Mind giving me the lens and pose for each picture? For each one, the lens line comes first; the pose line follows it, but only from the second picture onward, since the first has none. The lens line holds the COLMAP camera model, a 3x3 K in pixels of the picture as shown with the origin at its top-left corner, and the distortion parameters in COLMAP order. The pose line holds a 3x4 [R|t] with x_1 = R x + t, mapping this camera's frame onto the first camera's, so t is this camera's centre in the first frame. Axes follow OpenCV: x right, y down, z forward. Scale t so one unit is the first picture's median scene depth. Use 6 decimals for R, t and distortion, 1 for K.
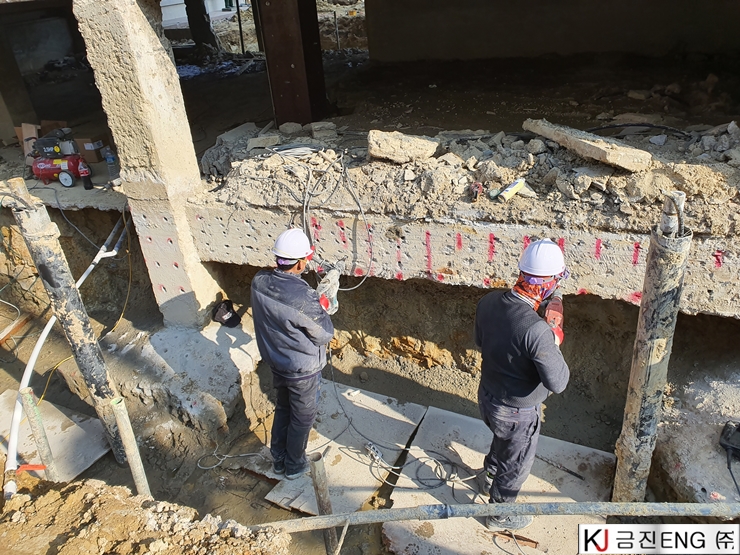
lens RADIAL K [[571.5, 0, 368.7], [0, 571.5, 274.3], [0, 0, 1]] dist [0.037907, -0.033002]
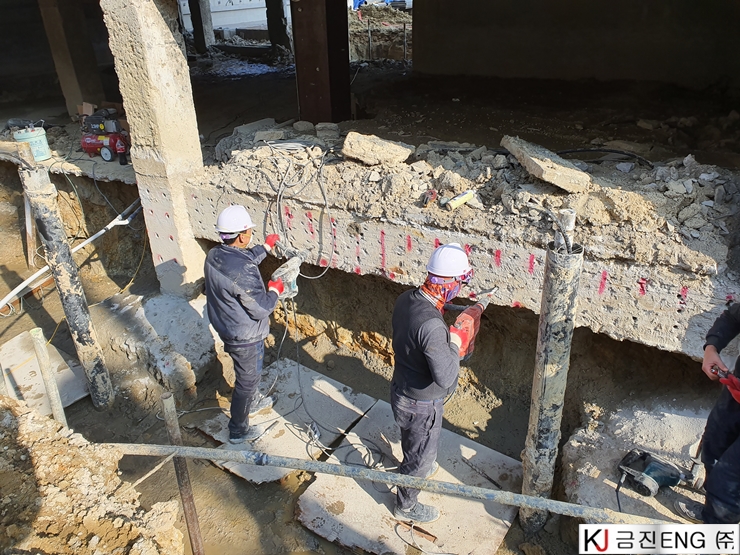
lens RADIAL K [[571.5, 0, 363.9], [0, 571.5, 273.9], [0, 0, 1]] dist [0.037907, -0.033002]
pose [[0.983484, 0.124264, -0.131598, 0.211688], [-0.126499, 0.991928, -0.008730, 0.017932], [0.129451, 0.025232, 0.991265, -0.050041]]
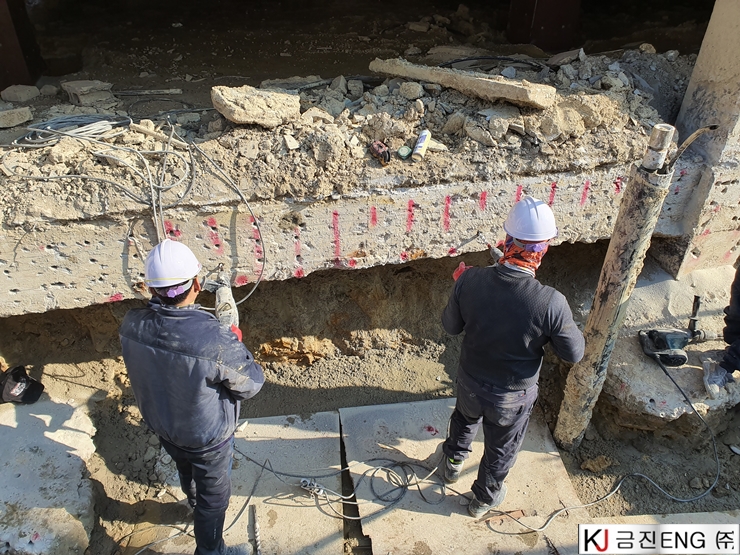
lens RADIAL K [[571.5, 0, 364.3], [0, 571.5, 281.0], [0, 0, 1]] dist [0.037907, -0.033002]
pose [[0.833665, -0.251822, 0.491516, -0.268560], [0.199973, 0.967242, 0.156377, -0.093692], [-0.514794, -0.032076, 0.856714, 0.283665]]
